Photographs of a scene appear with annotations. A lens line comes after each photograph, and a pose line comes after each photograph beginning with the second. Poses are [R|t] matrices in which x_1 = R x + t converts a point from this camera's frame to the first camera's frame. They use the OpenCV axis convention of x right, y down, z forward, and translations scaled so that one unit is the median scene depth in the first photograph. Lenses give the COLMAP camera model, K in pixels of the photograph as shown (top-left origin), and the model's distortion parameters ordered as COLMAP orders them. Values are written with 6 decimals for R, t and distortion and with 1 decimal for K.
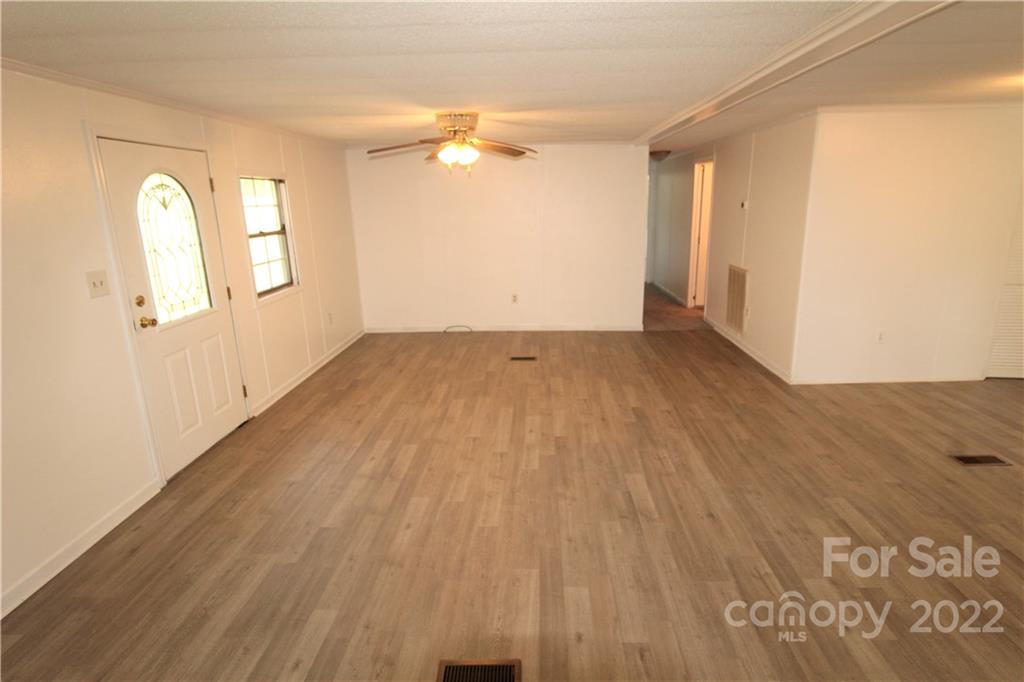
lens RADIAL K [[525.1, 0, 520.4], [0, 525.1, 327.6], [0, 0, 1]] dist [-0.001317, -0.010565]
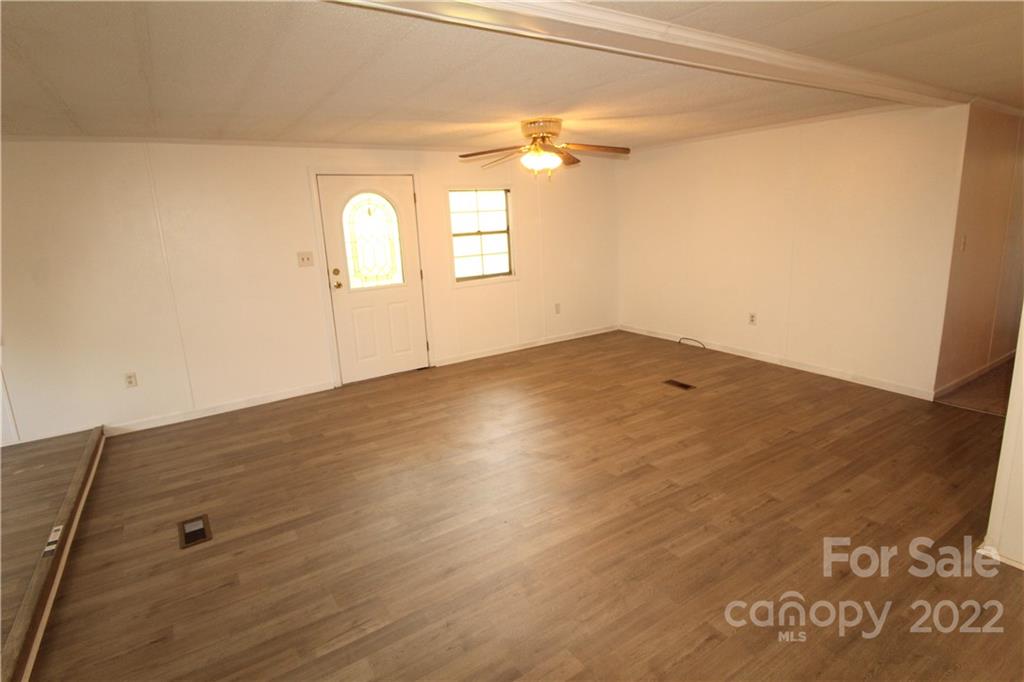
lens RADIAL K [[525.1, 0, 520.4], [0, 525.1, 327.6], [0, 0, 1]] dist [-0.001317, -0.010565]
pose [[0.570600, 0.167933, -0.803874, 0.683370], [-0.164183, 0.982434, 0.088696, -0.084757], [0.804648, 0.081373, 0.588149, 0.357500]]
